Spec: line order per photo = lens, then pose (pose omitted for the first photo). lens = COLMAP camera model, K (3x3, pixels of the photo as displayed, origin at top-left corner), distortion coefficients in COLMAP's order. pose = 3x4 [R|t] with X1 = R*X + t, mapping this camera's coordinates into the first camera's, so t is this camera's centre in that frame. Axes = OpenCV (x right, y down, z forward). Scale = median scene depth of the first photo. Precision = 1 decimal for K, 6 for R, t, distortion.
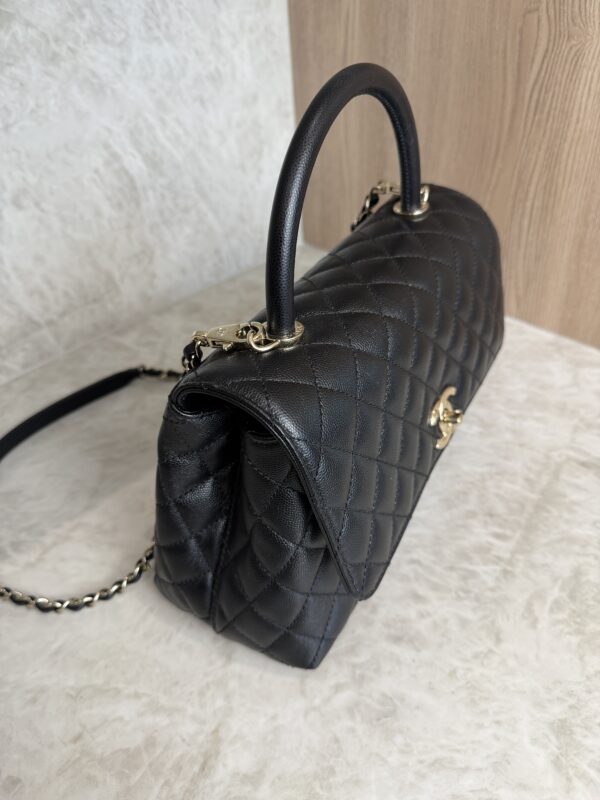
lens RADIAL K [[592.1, 0, 299.8], [0, 592.1, 398.7], [0, 0, 1]] dist [-0.034367, 0.006420]
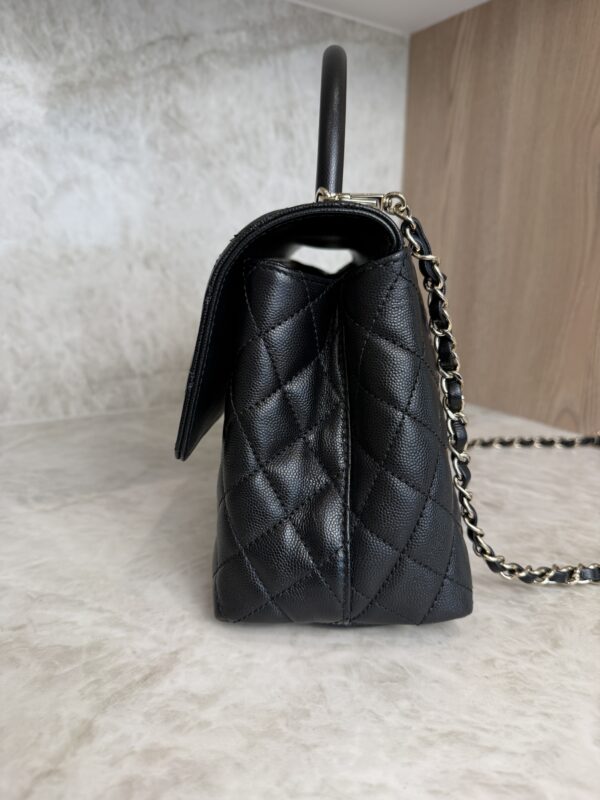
lens RADIAL K [[592.1, 0, 299.8], [0, 592.1, 398.7], [0, 0, 1]] dist [-0.034367, 0.006420]
pose [[0.973207, 0.127493, -0.191345, 0.101977], [-0.196557, 0.893102, -0.404642, 0.429017], [0.119302, 0.431411, 0.894233, 0.121417]]
